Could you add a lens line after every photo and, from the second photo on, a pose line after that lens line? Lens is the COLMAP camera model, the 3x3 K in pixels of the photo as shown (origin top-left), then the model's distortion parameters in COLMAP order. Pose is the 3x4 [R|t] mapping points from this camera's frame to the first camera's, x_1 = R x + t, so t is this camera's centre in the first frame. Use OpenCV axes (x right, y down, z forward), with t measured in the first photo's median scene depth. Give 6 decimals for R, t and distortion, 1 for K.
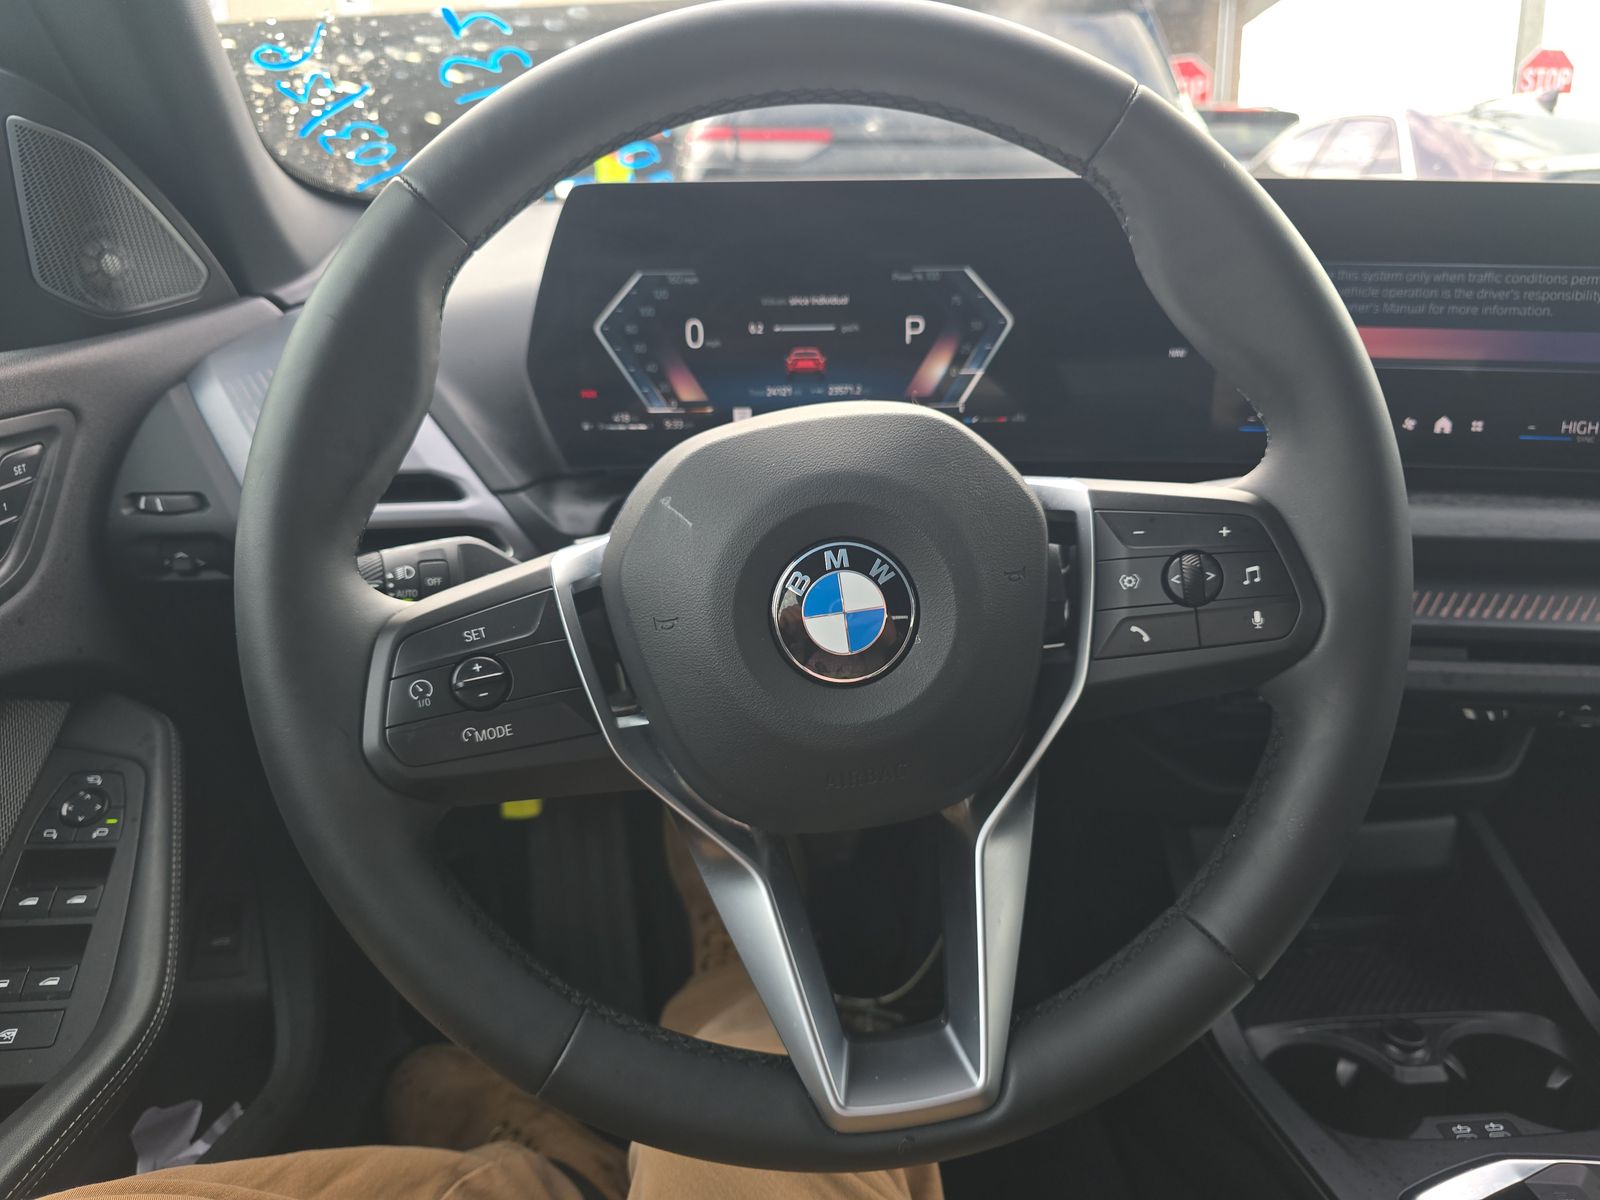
lens RADIAL K [[1061.9, 0, 803.2], [0, 1061.9, 611.9], [0, 0, 1]] dist [0.009369, -0.027931]
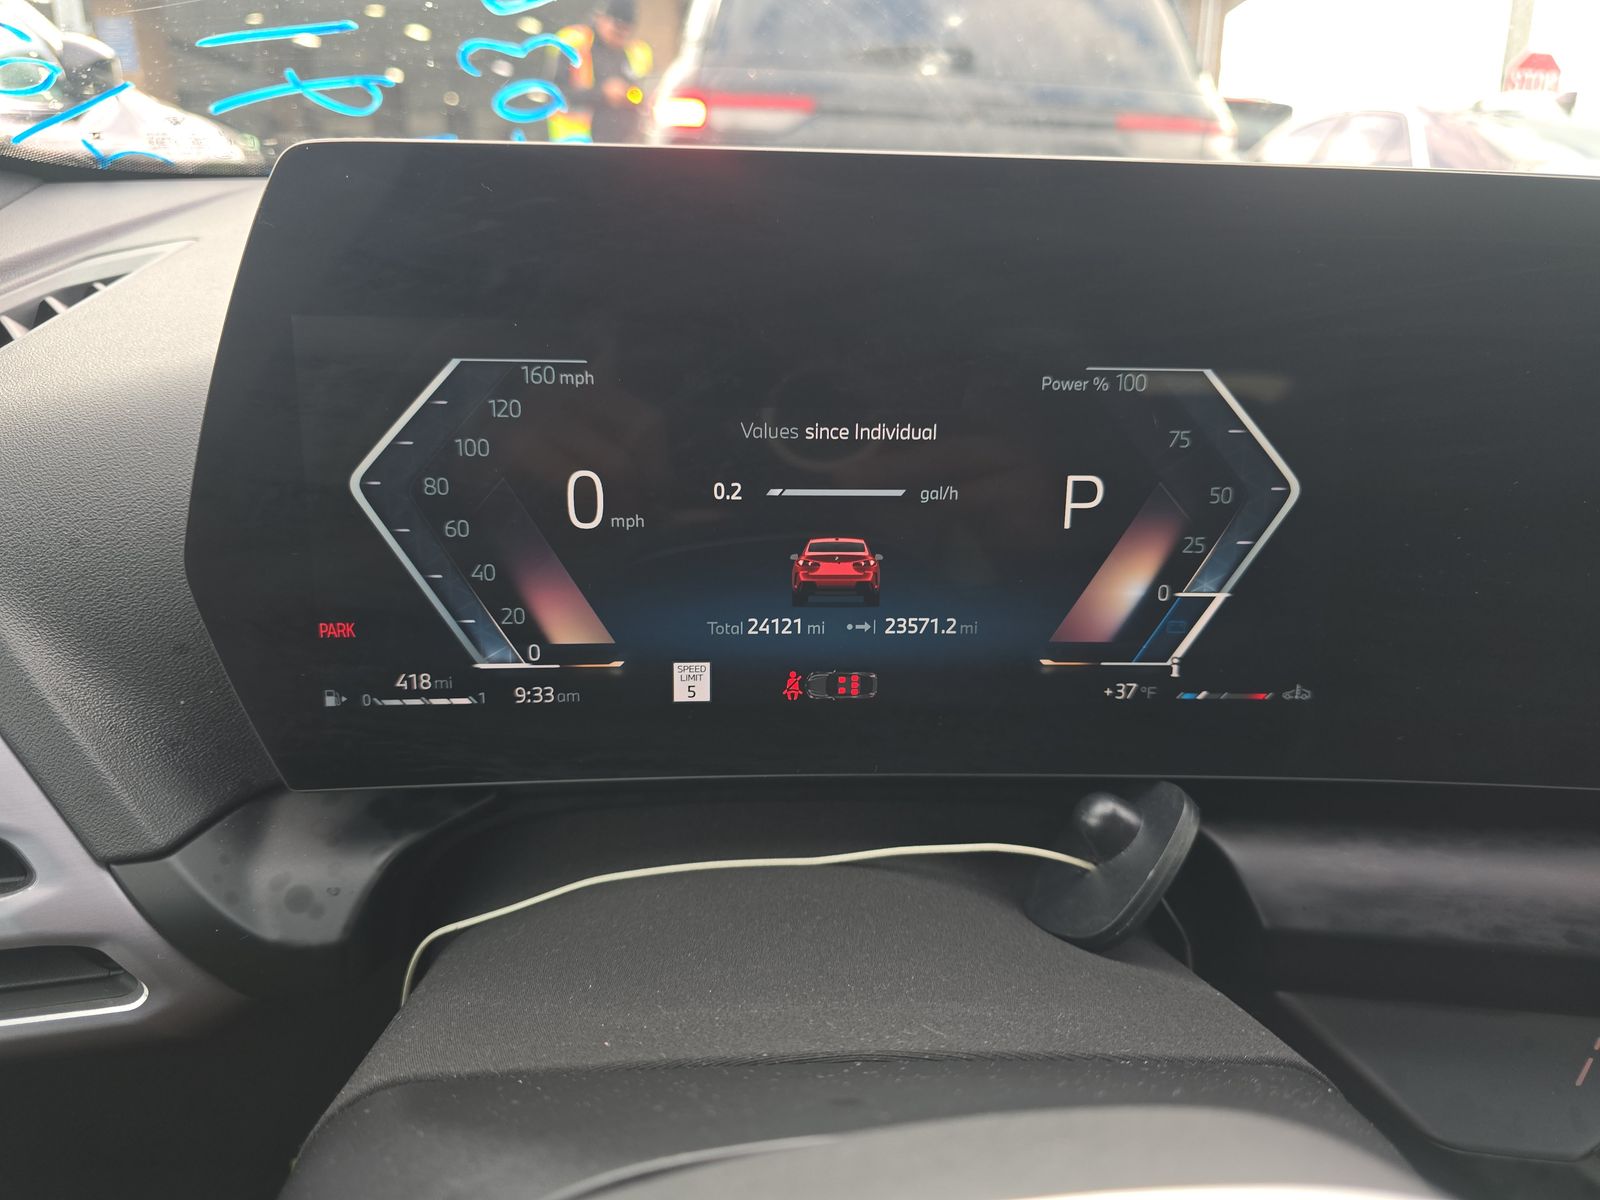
lens RADIAL K [[1061.9, 0, 793.7], [0, 1061.9, 586.7], [0, 0, 1]] dist [0.009369, -0.027931]
pose [[0.999347, 0.026789, 0.024228, -0.025975], [-0.026739, 0.999640, -0.002385, -0.224942], [-0.024284, 0.001736, 0.999704, 0.557572]]
